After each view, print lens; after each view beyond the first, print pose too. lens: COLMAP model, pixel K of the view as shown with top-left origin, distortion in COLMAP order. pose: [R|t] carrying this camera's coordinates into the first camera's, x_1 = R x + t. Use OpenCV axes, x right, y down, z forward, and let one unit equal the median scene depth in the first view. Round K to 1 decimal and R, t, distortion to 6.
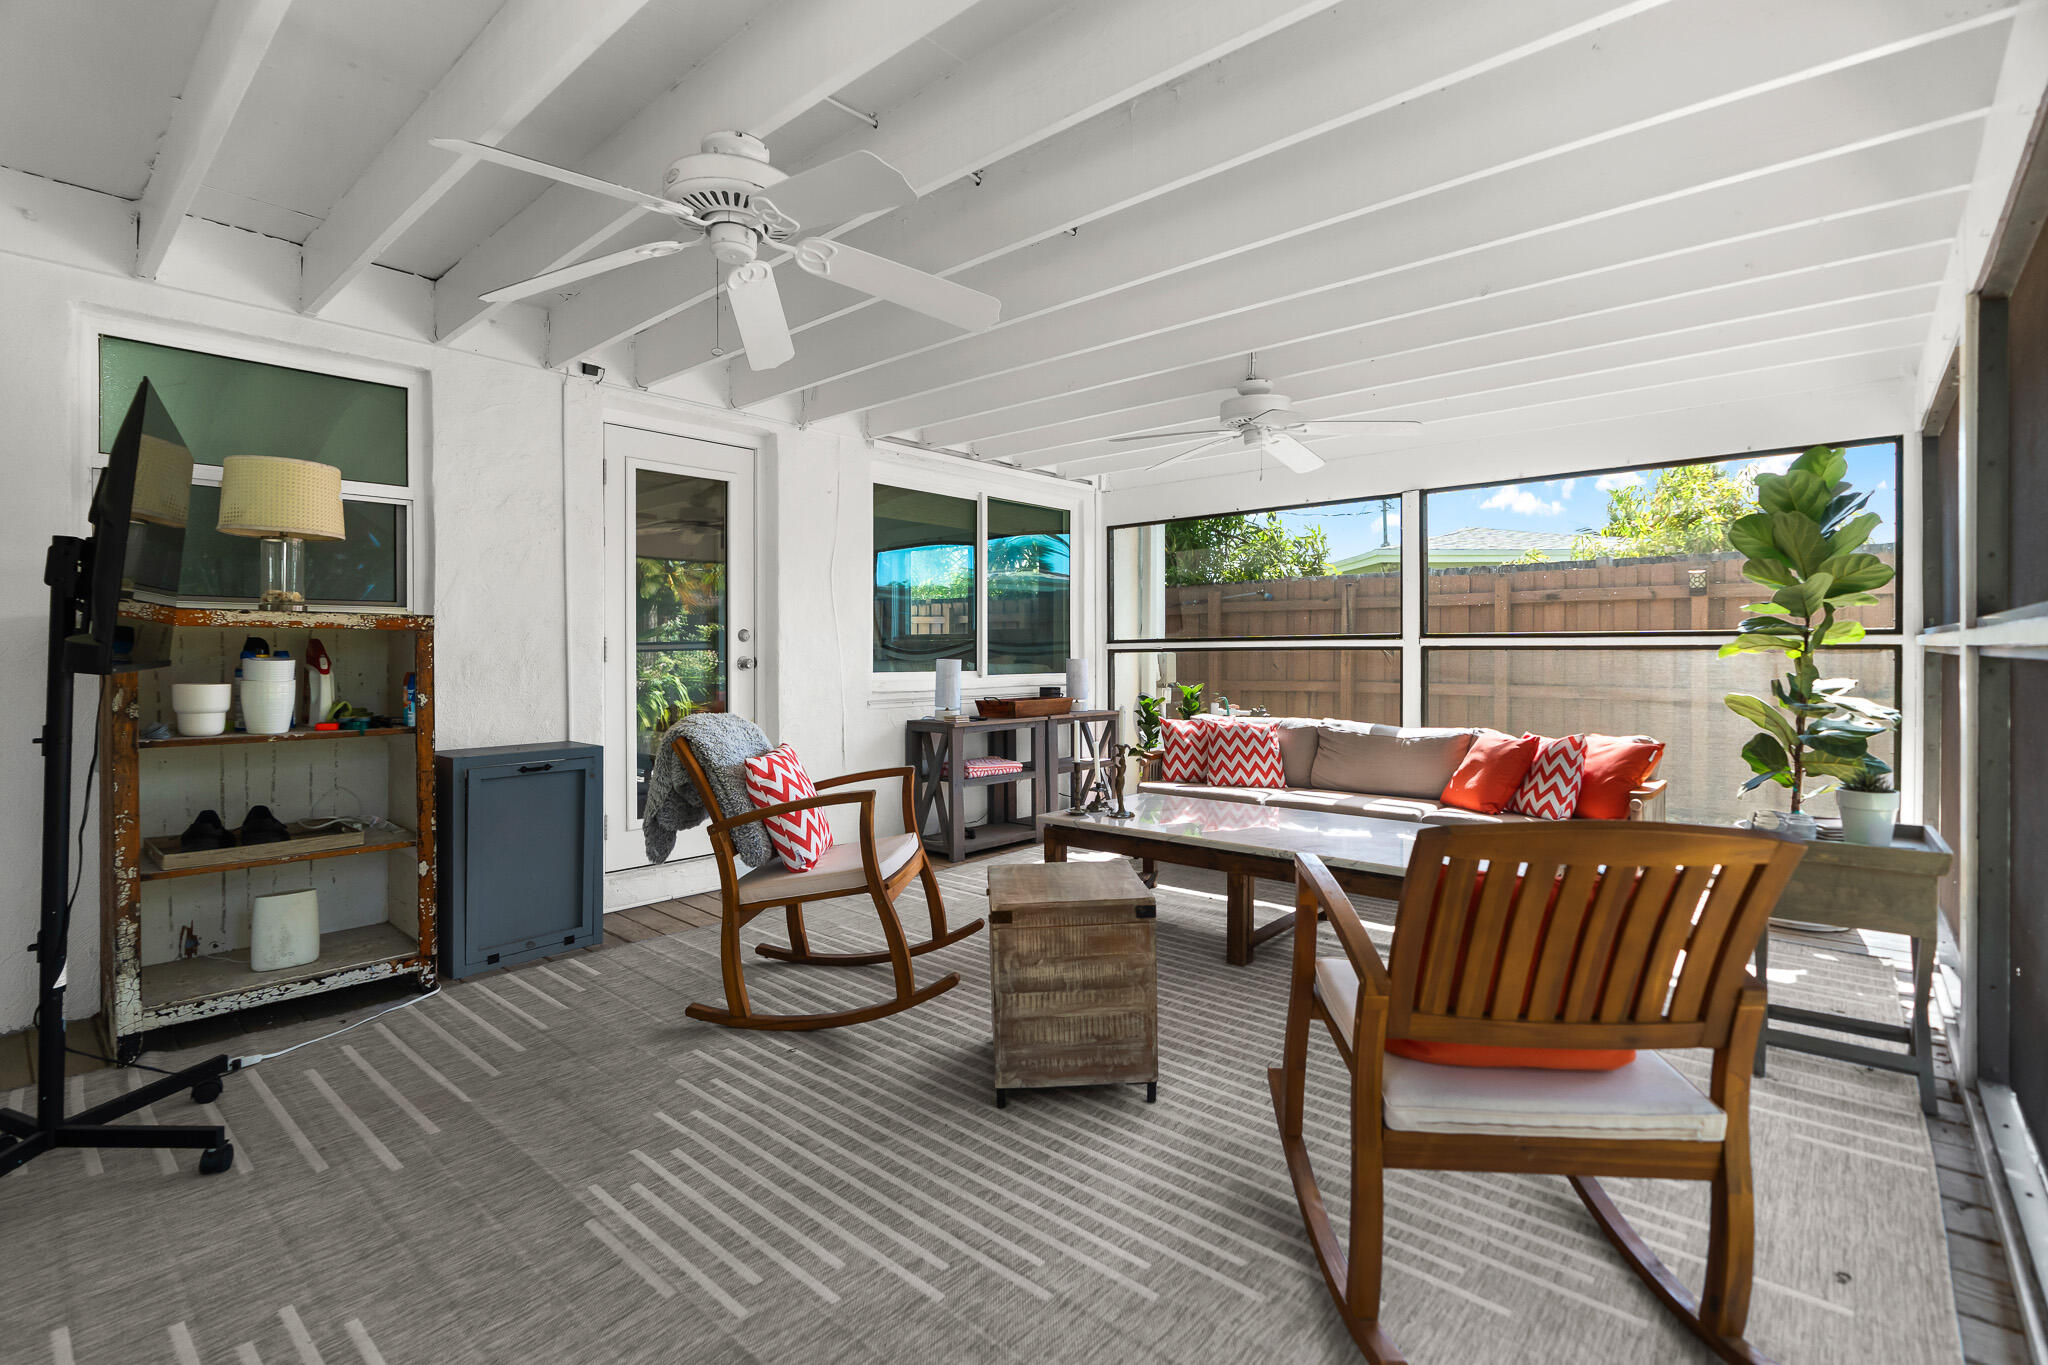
lens RADIAL K [[928.9, 0, 1006.6], [0, 928.9, 652.3], [0, 0, 1]] dist [-0.004842, 0.000333]
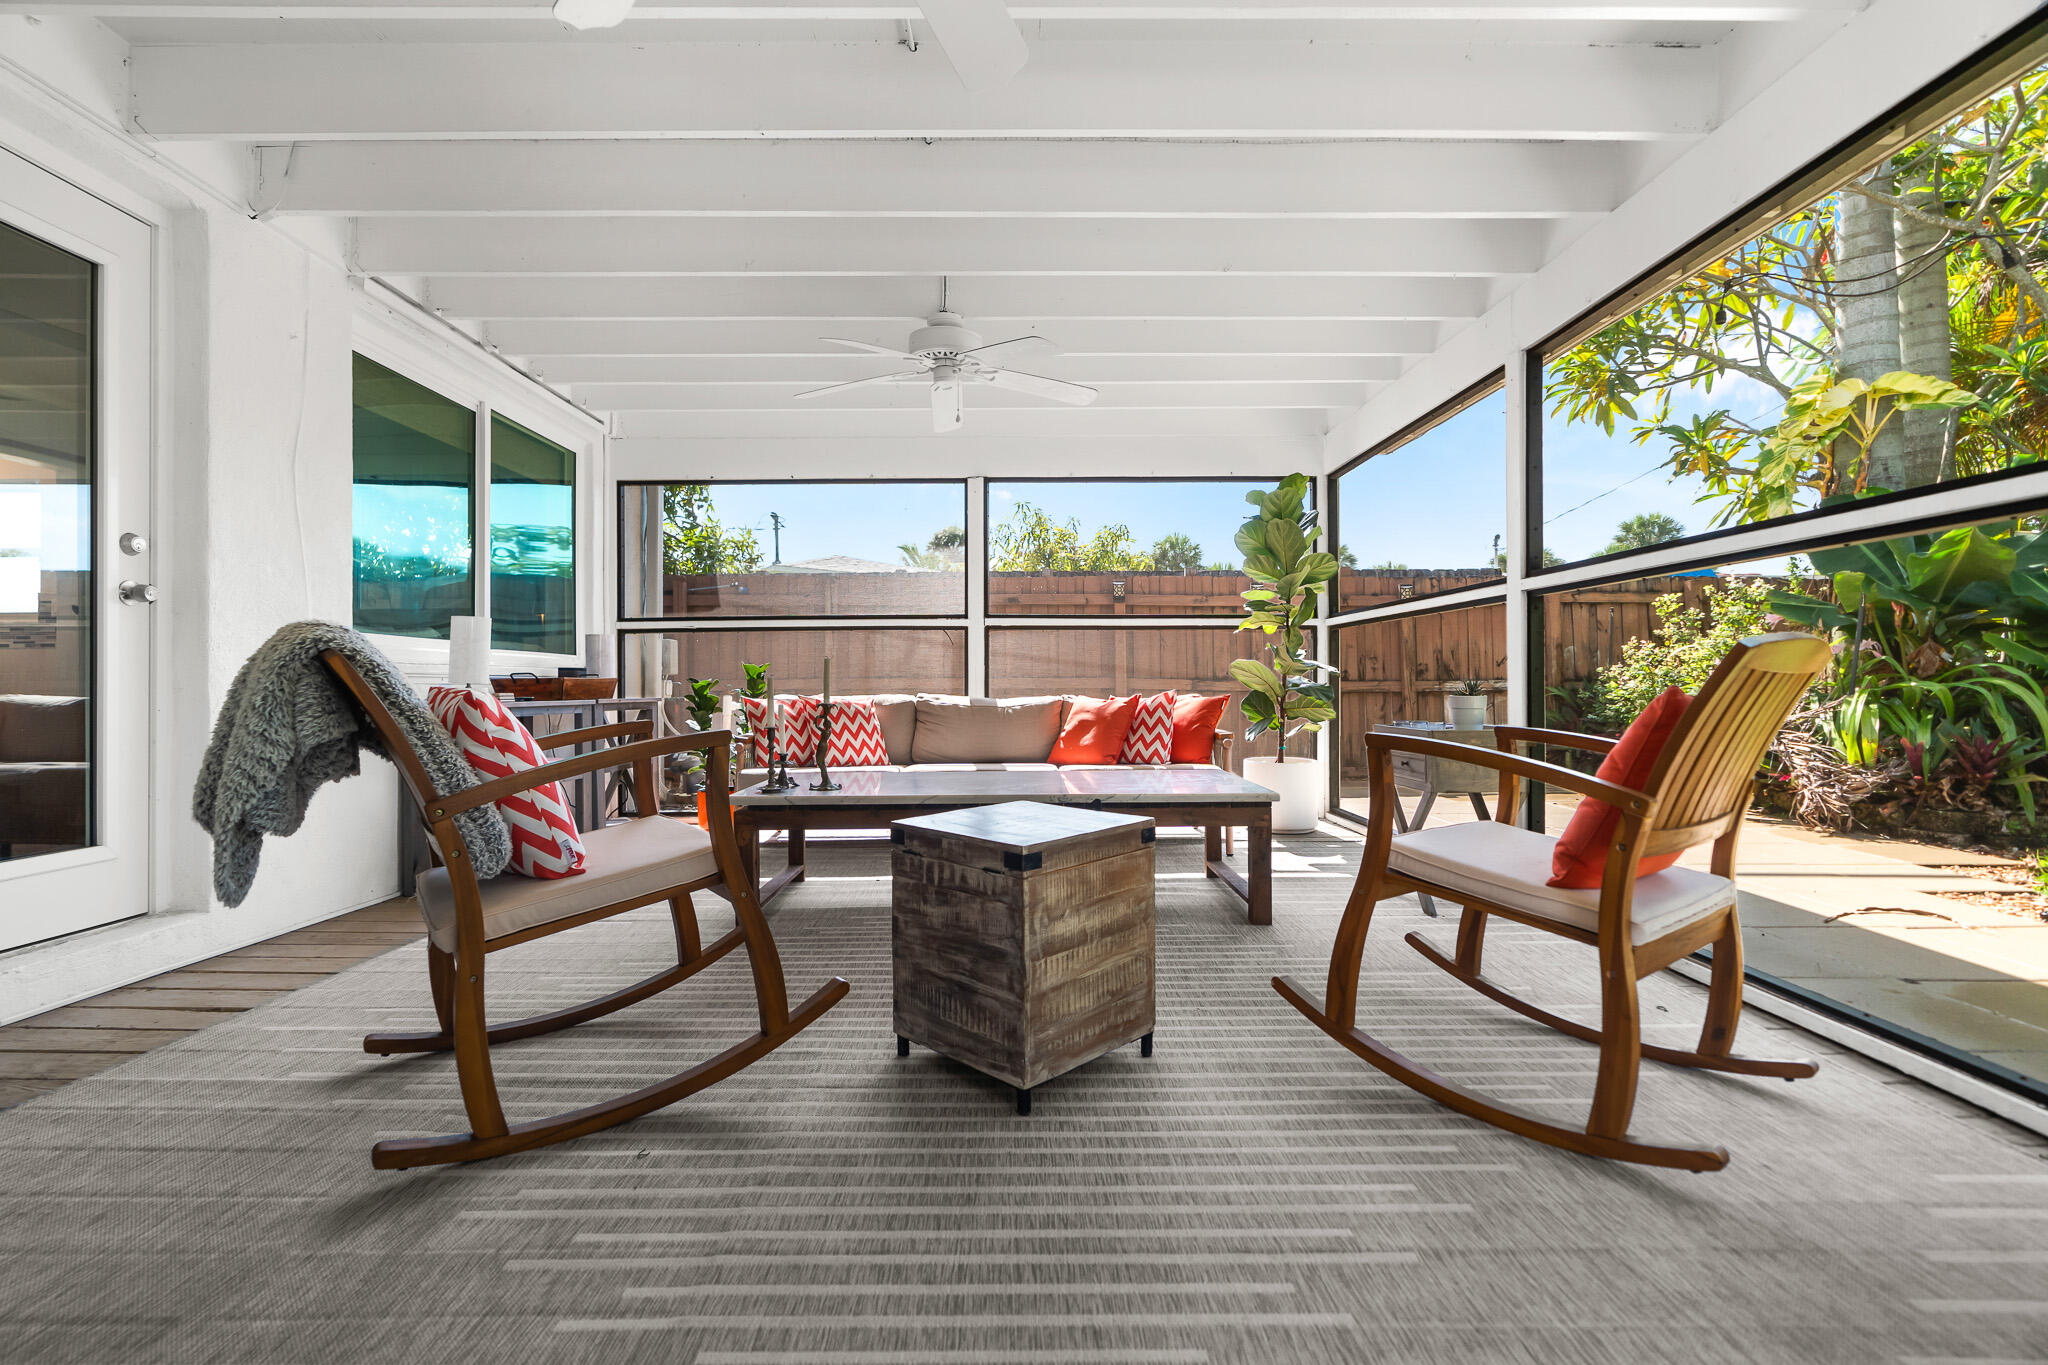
lens RADIAL K [[928.9, 0, 1022.7], [0, 928.9, 682.6], [0, 0, 1]] dist [-0.004842, 0.000333]
pose [[0.745277, 0.001688, 0.666753, -0.302025], [0.000375, 0.999996, -0.002951, 0.082579], [-0.666755, 0.002449, 0.745273, 0.256610]]
